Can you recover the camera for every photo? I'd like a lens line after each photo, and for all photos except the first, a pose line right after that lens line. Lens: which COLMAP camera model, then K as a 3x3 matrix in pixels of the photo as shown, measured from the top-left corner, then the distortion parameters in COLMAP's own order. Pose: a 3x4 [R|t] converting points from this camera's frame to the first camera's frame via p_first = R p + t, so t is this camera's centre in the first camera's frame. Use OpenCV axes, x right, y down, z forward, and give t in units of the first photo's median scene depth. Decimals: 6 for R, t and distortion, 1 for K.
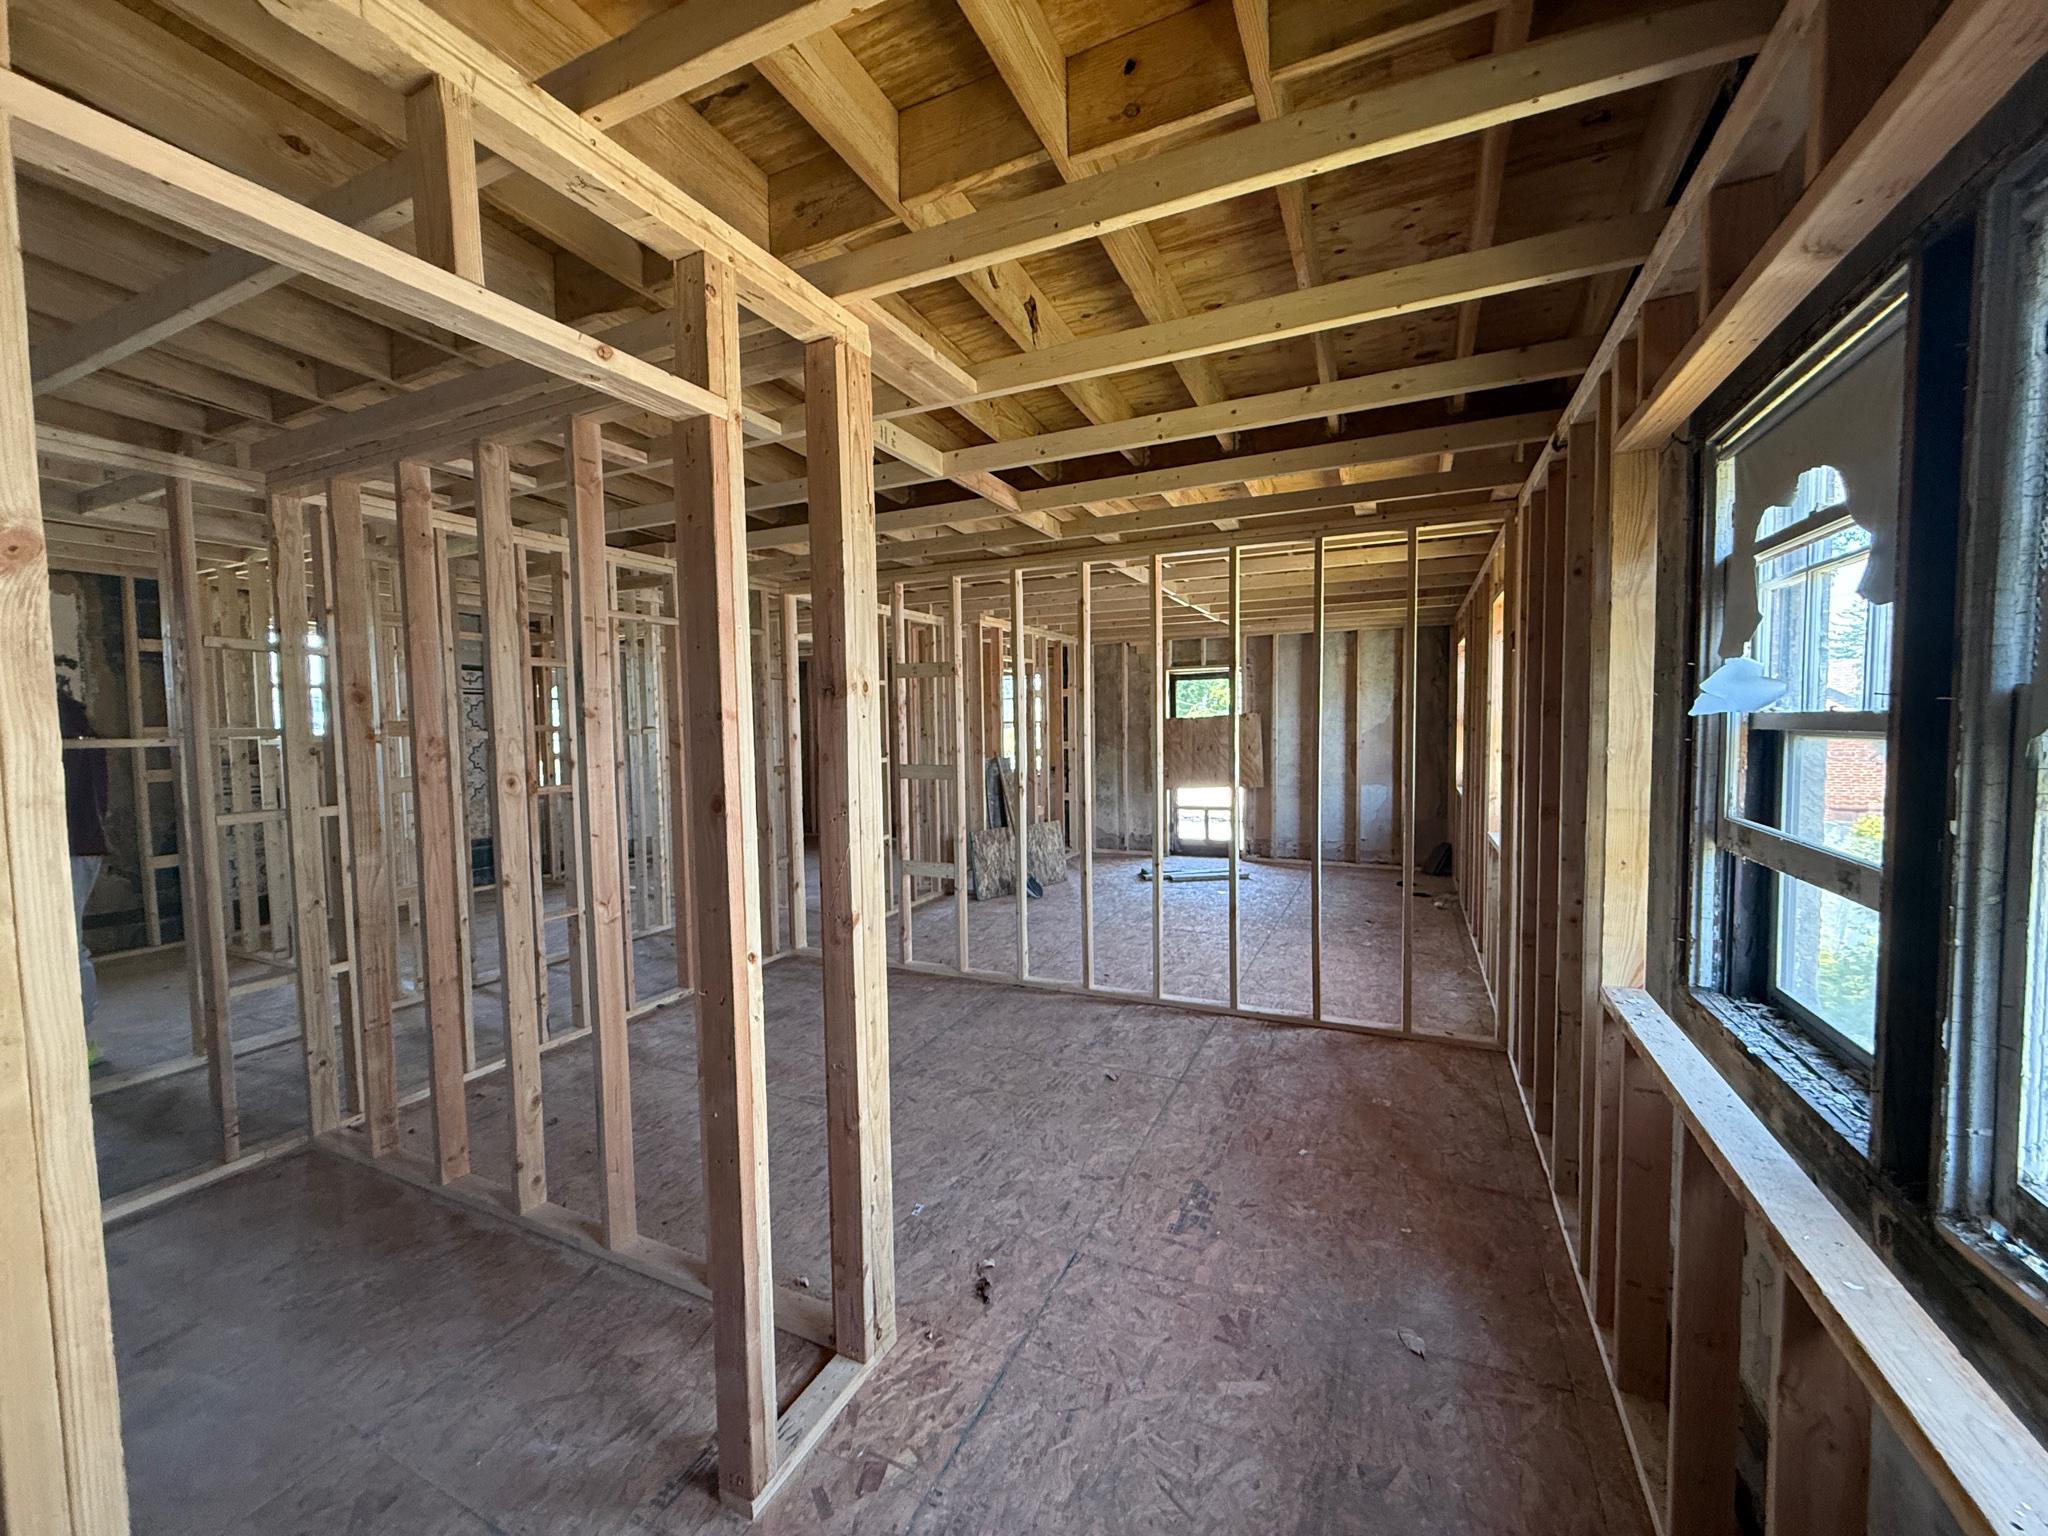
lens RADIAL K [[815.4, 0, 1019.6], [0, 815.4, 772.1], [0, 0, 1]] dist [0.000200, 0.000173]
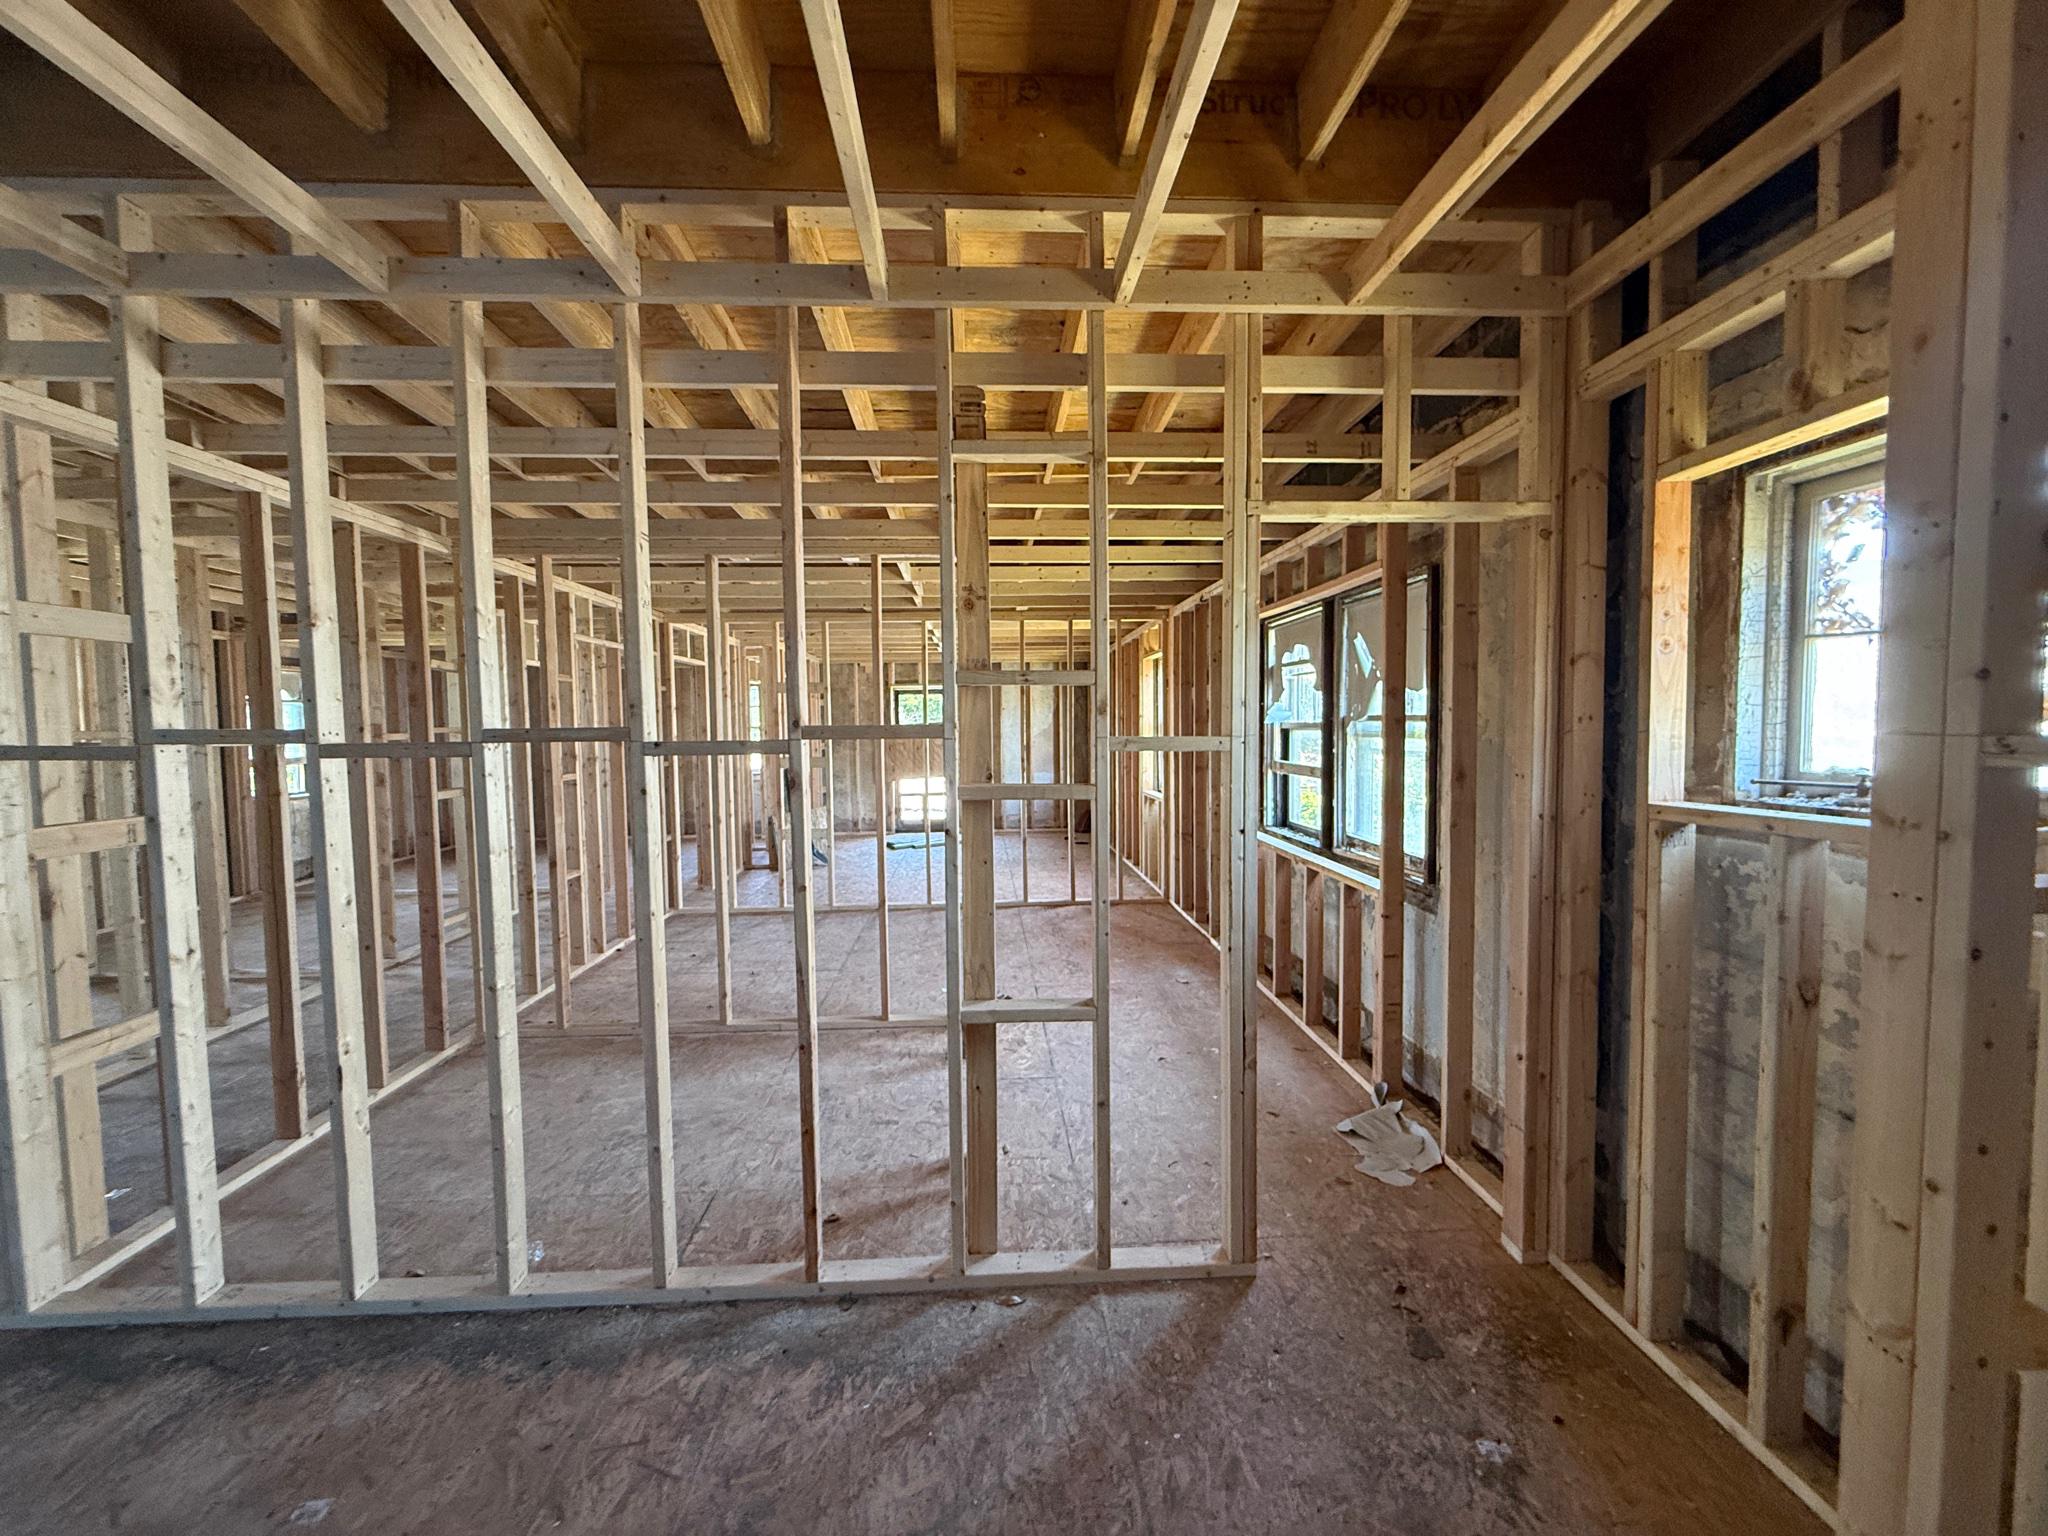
lens RADIAL K [[815.4, 0, 1019.6], [0, 815.4, 772.1], [0, 0, 1]] dist [0.000200, 0.000173]
pose [[0.881672, -0.022722, 0.471315, -0.267461], [0.027373, 0.999621, -0.003014, 0.018455], [-0.471067, 0.015559, 0.881960, -0.228746]]
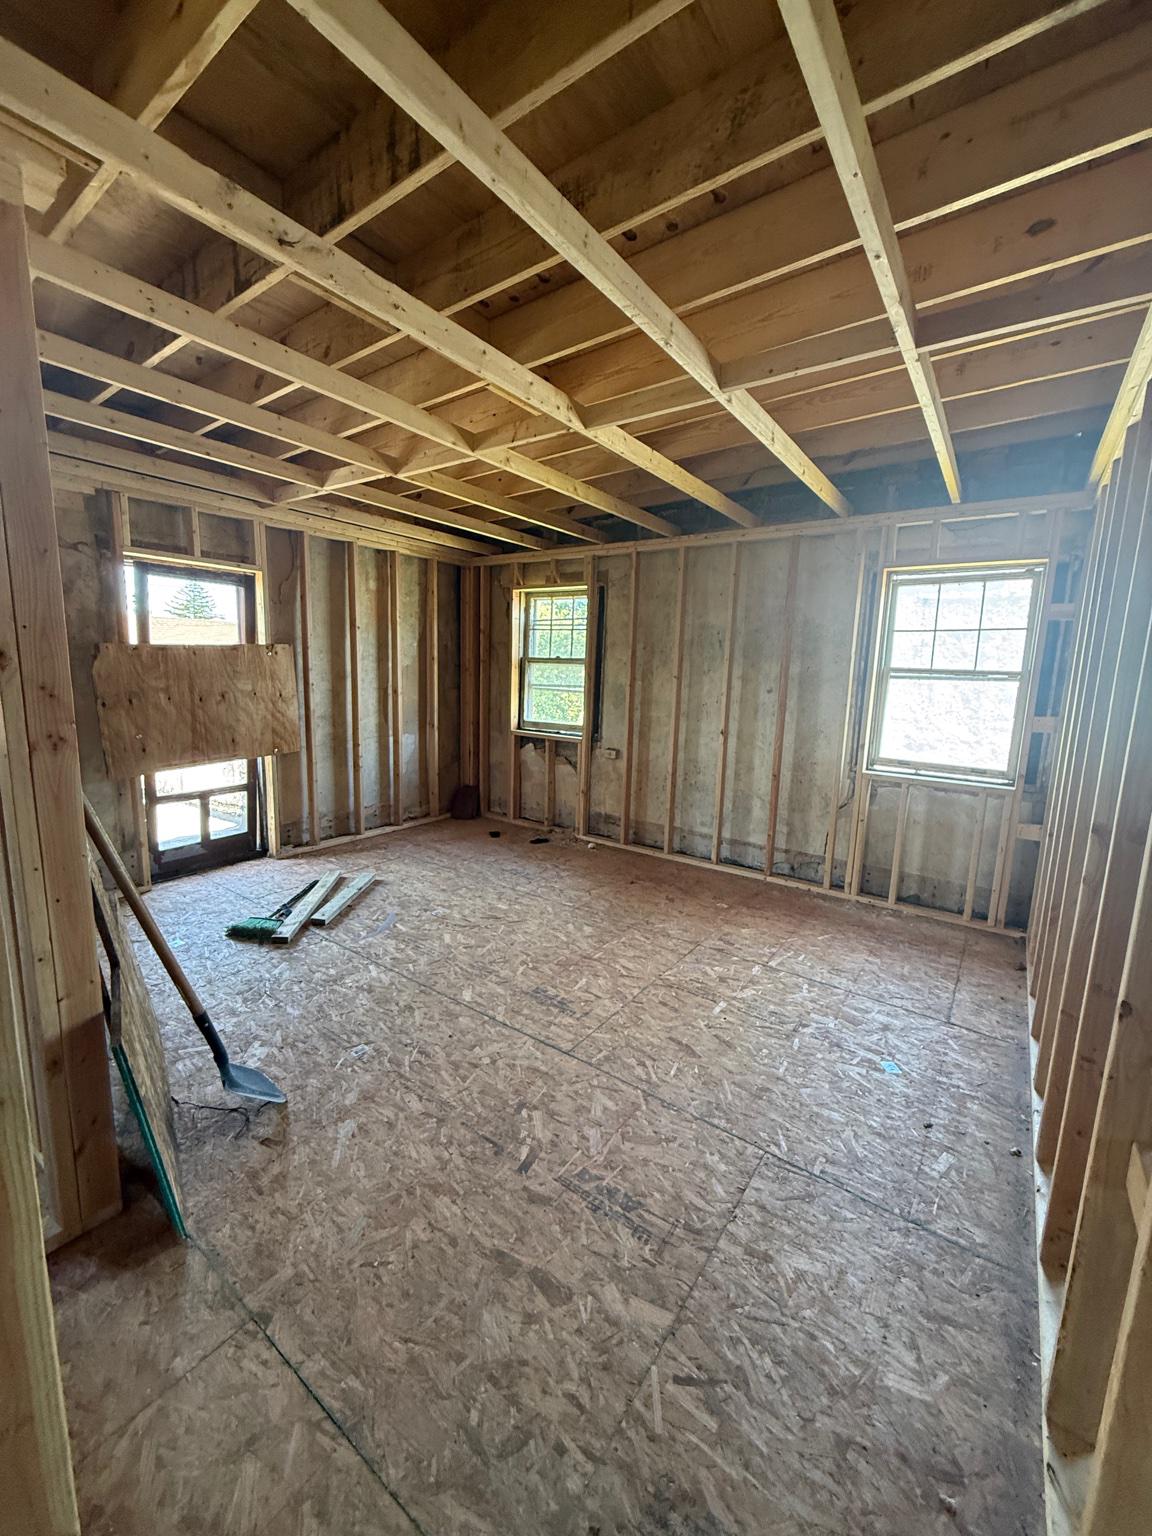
lens RADIAL K [[608.3, 0, 549.9], [0, 608.3, 768.6], [0, 0, 1]] dist [-0.000792, 0.000516]
pose [[0.210205, -0.132190, 0.968679, -0.186707], [0.032228, 0.991215, 0.128272, -0.027455], [-0.977126, 0.004256, 0.212619, 0.707976]]
